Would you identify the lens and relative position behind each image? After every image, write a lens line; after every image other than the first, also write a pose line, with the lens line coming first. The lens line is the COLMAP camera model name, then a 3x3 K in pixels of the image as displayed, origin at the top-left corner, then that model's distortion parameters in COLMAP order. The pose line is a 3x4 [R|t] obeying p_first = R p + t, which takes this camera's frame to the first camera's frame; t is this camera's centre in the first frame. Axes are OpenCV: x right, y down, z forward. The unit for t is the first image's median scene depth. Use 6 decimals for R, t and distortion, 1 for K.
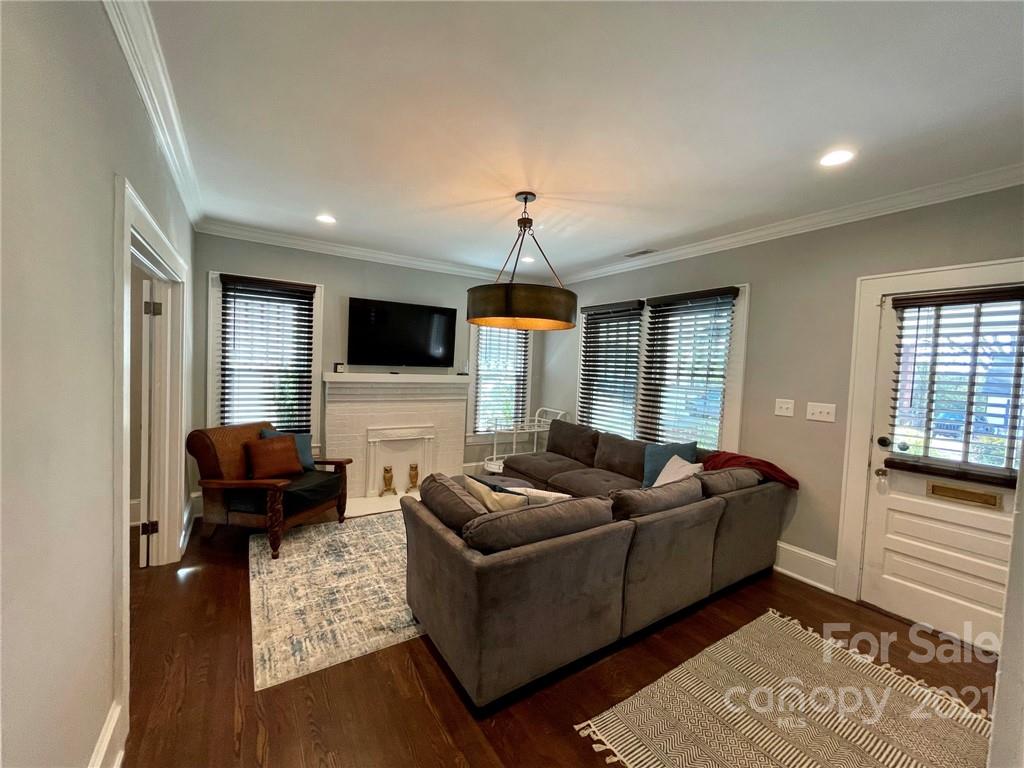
lens RADIAL K [[415.5, 0, 511.4], [0, 415.5, 385.4], [0, 0, 1]] dist [-0.010815, 0.000719]
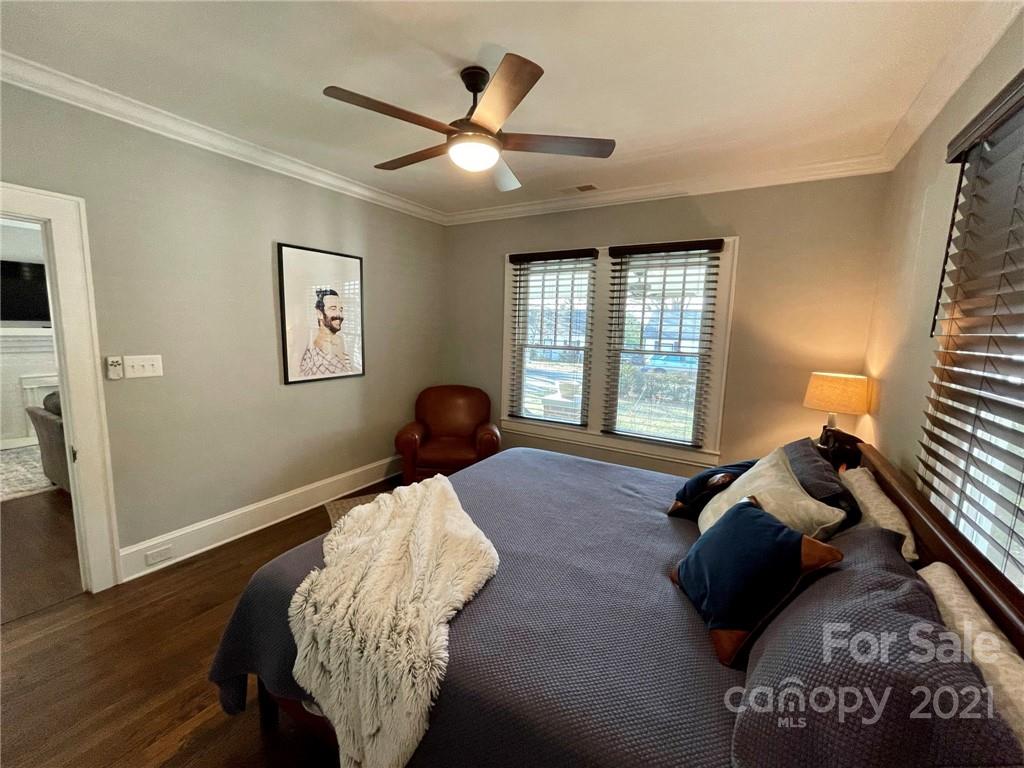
lens RADIAL K [[415.5, 0, 514.9], [0, 415.5, 382.9], [0, 0, 1]] dist [-0.010815, 0.000719]
pose [[0.892742, -0.089933, 0.441501, 0.283492], [0.041295, 0.992085, 0.118585, 0.032769], [-0.448671, -0.087634, 0.889390, -0.470405]]
